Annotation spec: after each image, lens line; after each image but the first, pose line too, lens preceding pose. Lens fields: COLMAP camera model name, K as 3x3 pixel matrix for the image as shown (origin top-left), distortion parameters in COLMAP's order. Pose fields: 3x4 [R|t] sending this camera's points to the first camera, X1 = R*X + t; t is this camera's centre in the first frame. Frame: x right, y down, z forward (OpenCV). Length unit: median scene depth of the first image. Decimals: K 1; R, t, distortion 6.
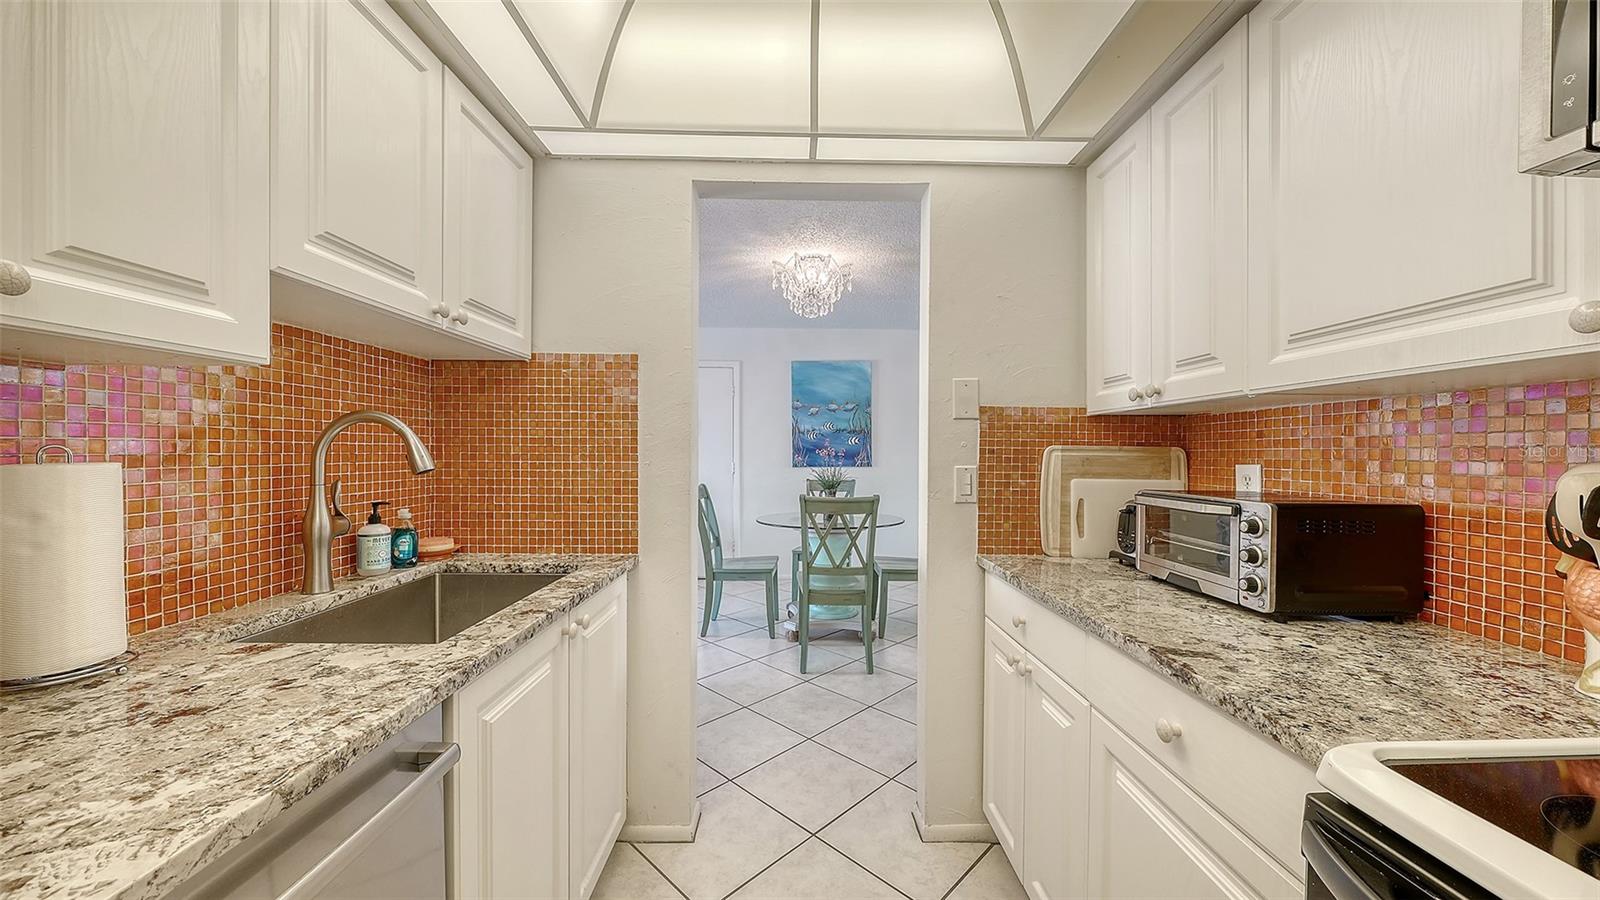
lens RADIAL K [[564.9, 0, 797.0], [0, 564.9, 444.2], [0, 0, 1]] dist [-0.000957, -0.001282]
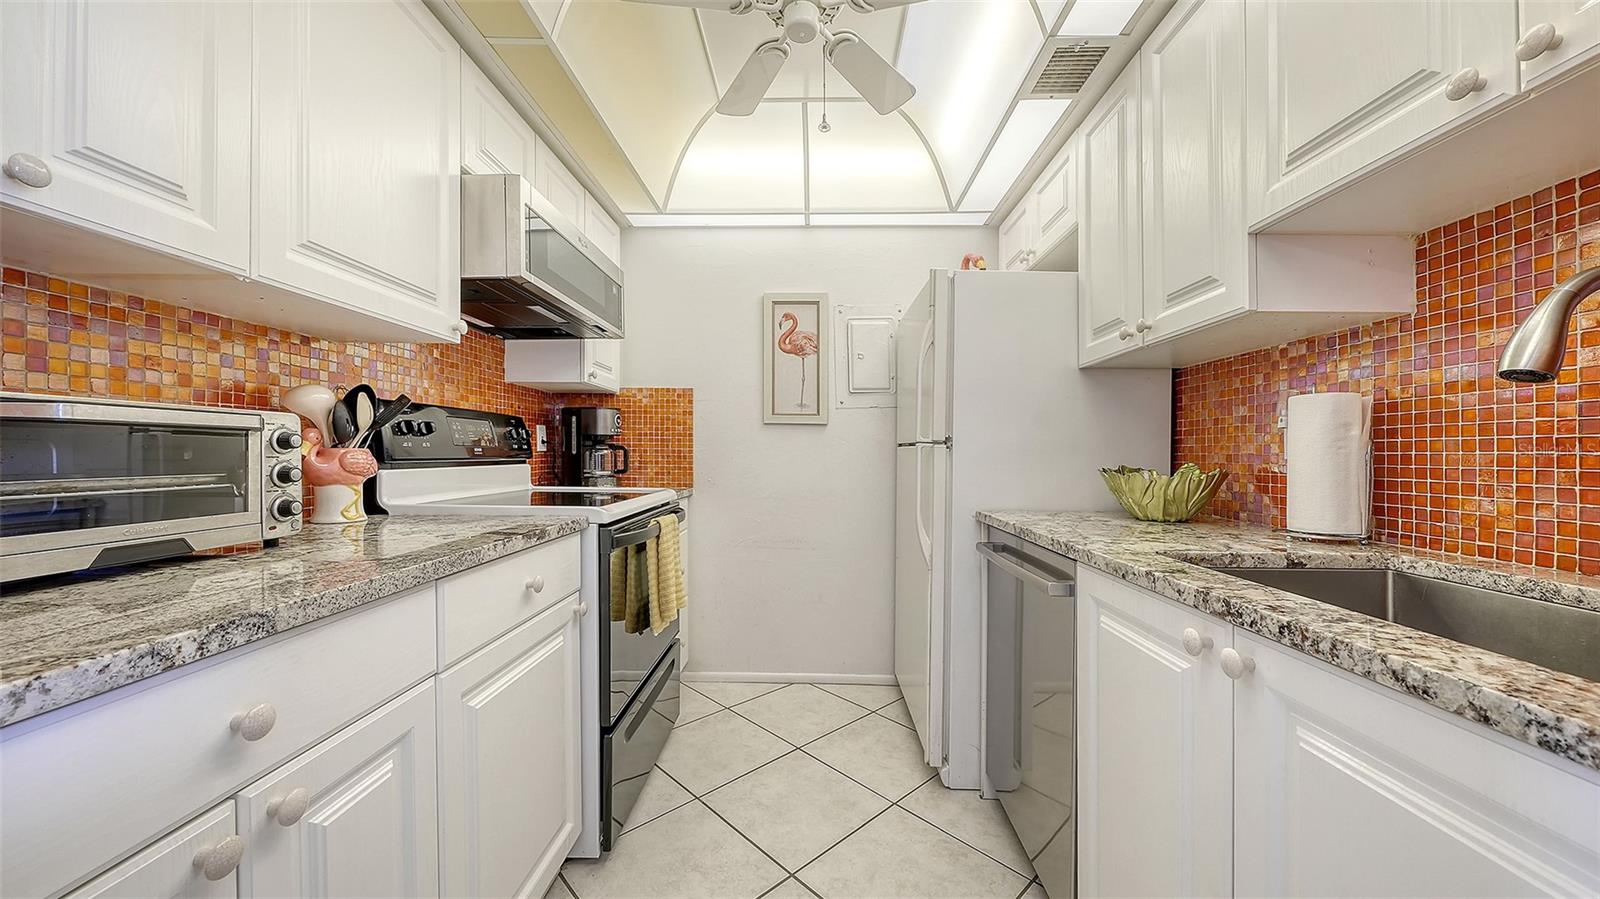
lens RADIAL K [[564.9, 0, 795.9], [0, 564.9, 452.6], [0, 0, 1]] dist [-0.000957, -0.001282]
pose [[-0.999240, -0.014343, 0.036251, 0.003574], [-0.014754, 0.999829, -0.011110, 0.150099], [-0.036085, -0.011637, -0.999281, 1.701920]]
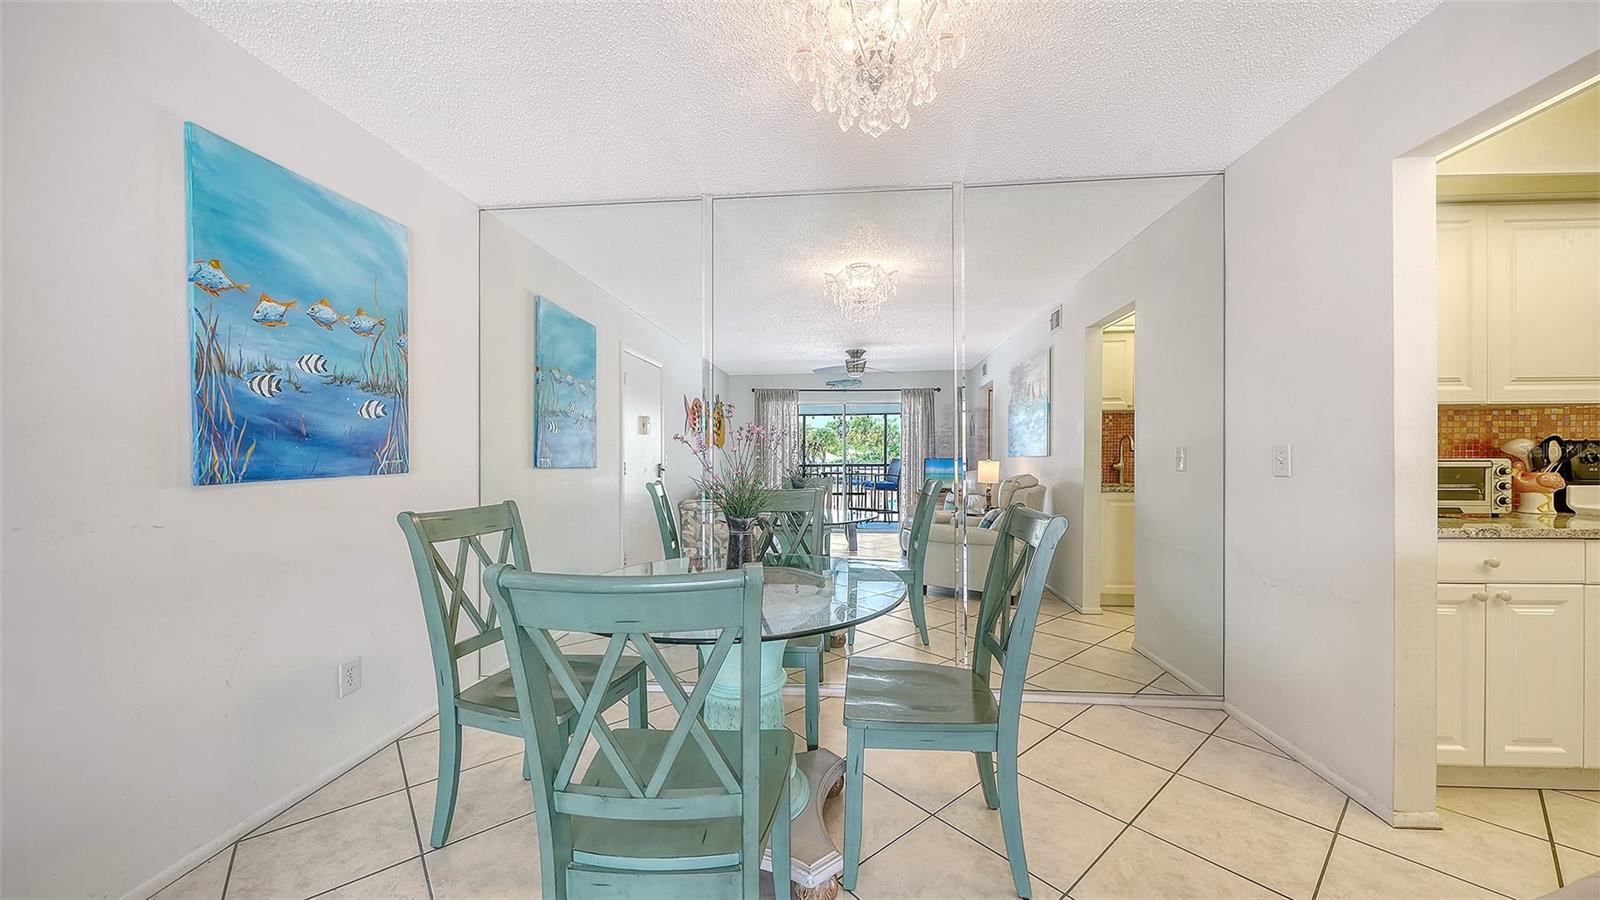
lens RADIAL K [[564.9, 0, 806.5], [0, 564.9, 456.2], [0, 0, 1]] dist [-0.000957, -0.001282]
pose [[0.084724, -0.019677, 0.996210, -1.243745], [-0.009870, 0.999739, 0.020586, 0.071634], [-0.996356, -0.011577, 0.084508, 3.018707]]
